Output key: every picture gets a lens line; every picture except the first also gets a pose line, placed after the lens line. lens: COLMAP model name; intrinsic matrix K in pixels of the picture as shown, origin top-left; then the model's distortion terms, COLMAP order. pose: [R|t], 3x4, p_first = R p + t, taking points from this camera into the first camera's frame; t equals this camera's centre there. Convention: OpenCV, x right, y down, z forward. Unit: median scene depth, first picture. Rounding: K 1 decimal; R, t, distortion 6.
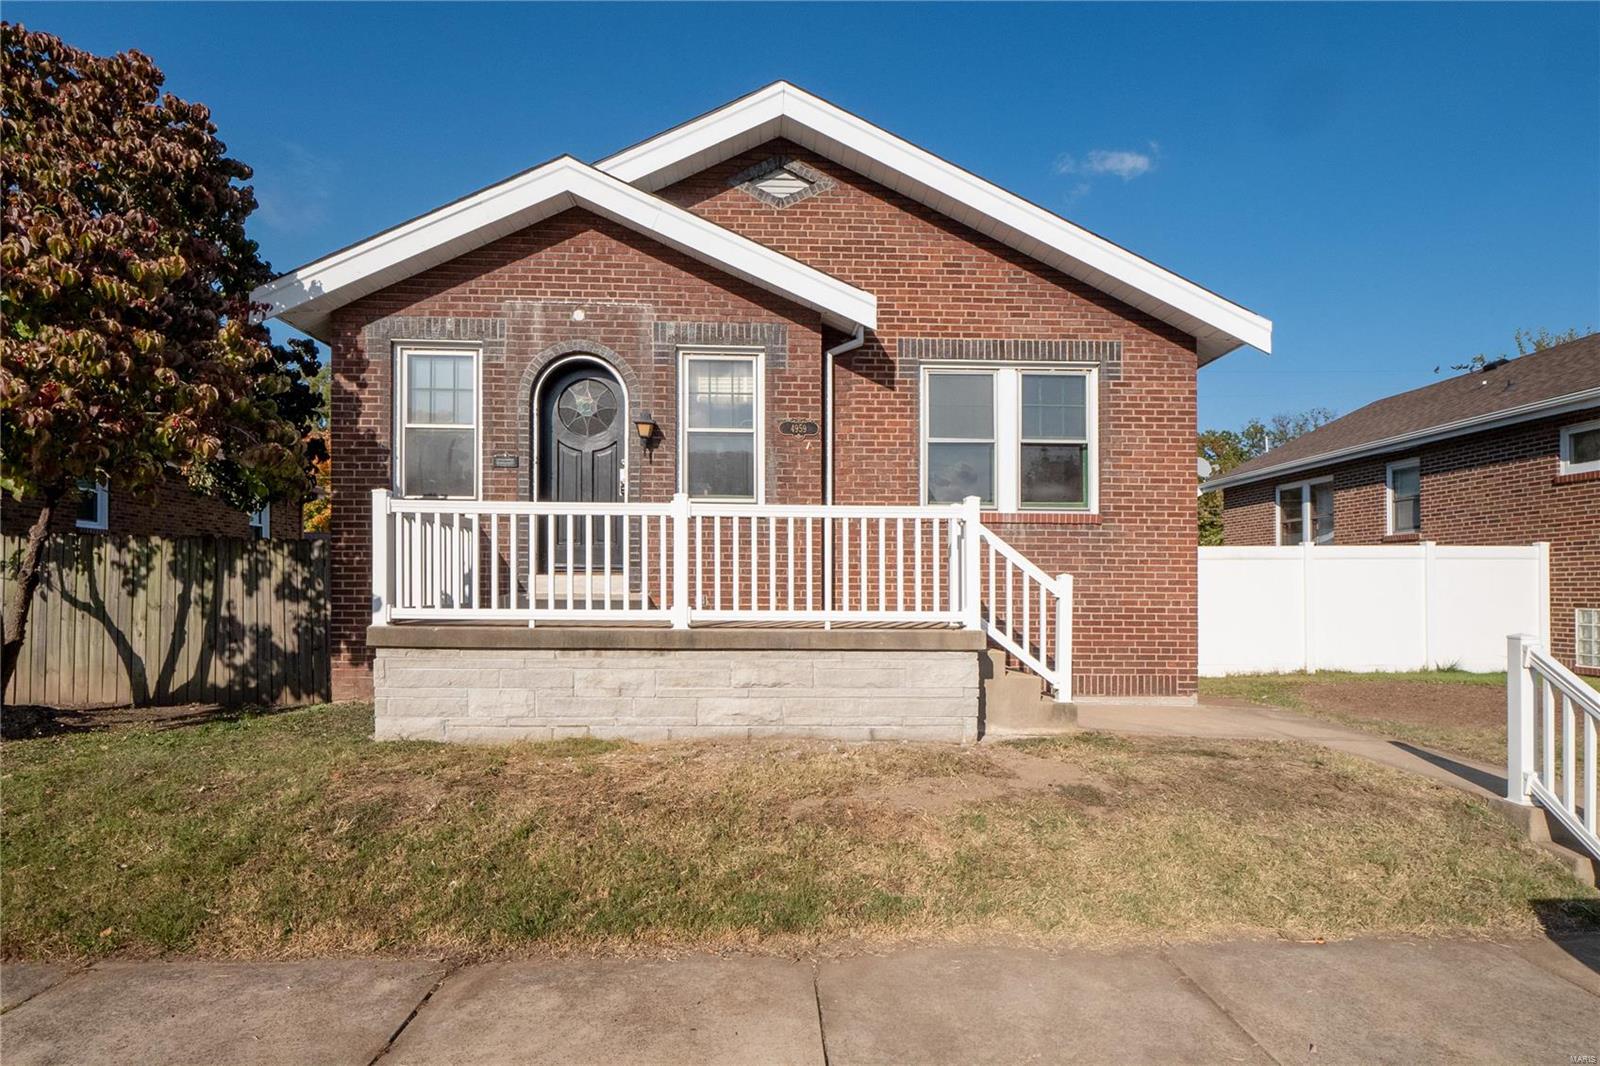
lens RADIAL K [[788.9, 0, 804.1], [0, 788.9, 521.5], [0, 0, 1]] dist [-0.004847, -0.001676]
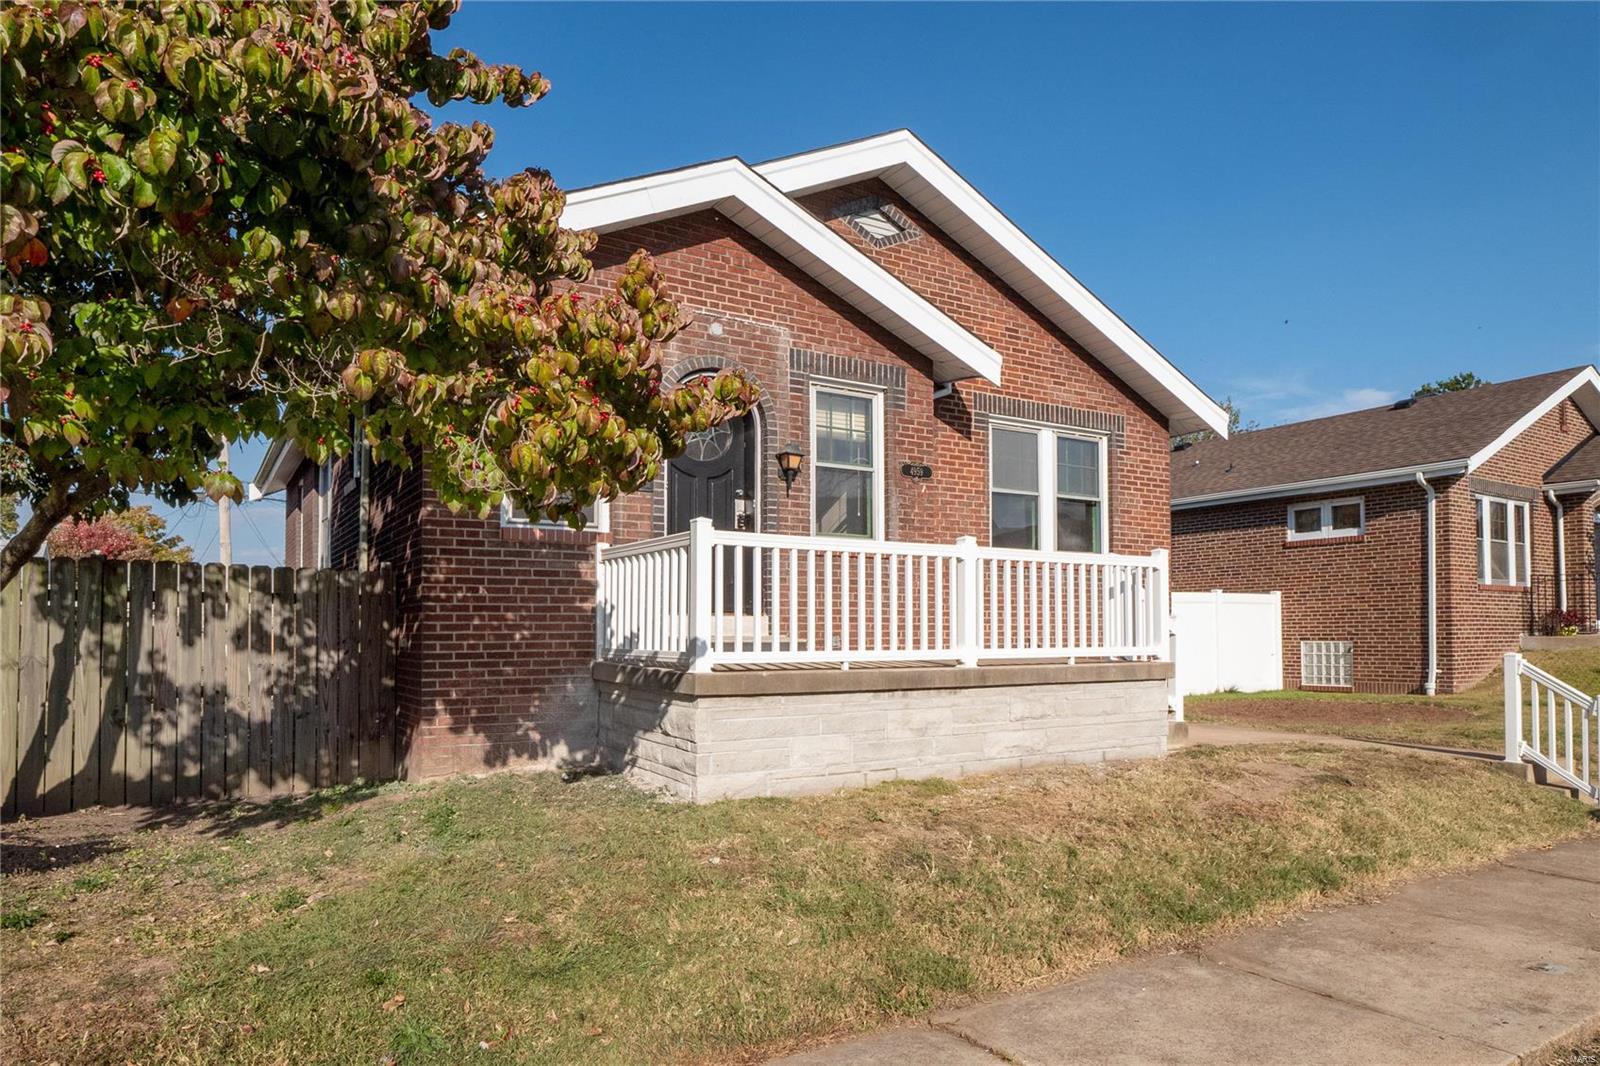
lens RADIAL K [[903.8, 0, 800.0], [0, 903.8, 533.0], [0, 0, 1]] dist [-0.004646, -0.000412]
pose [[0.886334, 0.042816, 0.461063, -0.665348], [-0.031714, 0.998991, -0.031804, 0.003379], [-0.461959, 0.013566, 0.886798, 0.034817]]
